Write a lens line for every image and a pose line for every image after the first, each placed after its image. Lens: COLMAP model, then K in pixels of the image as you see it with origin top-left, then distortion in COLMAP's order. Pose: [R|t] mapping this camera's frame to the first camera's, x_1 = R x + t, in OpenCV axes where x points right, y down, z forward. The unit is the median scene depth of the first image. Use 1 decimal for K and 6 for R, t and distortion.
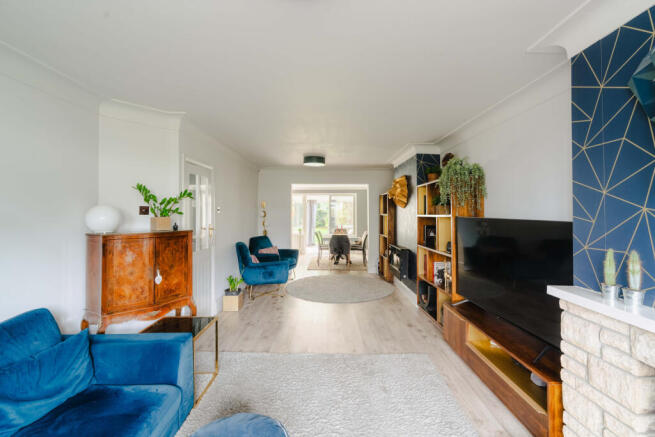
lens RADIAL K [[305.6, 0, 325.6], [0, 305.6, 205.9], [0, 0, 1]] dist [0.000218, 0.000015]
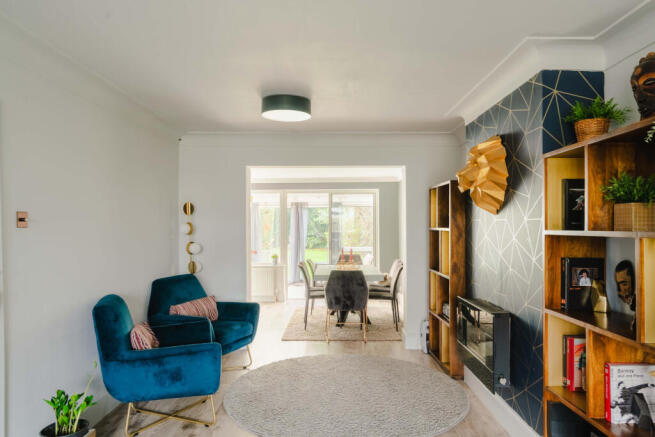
lens RADIAL K [[453.8, 0, 327.5], [0, 453.8, 218.5], [0, 0, 1]] dist [-0.001319, -0.000799]
pose [[0.999979, -0.004173, -0.005042, 0.021826], [0.004214, 0.999957, 0.008200, 0.006124], [0.005007, -0.008221, 0.999954, 0.302954]]
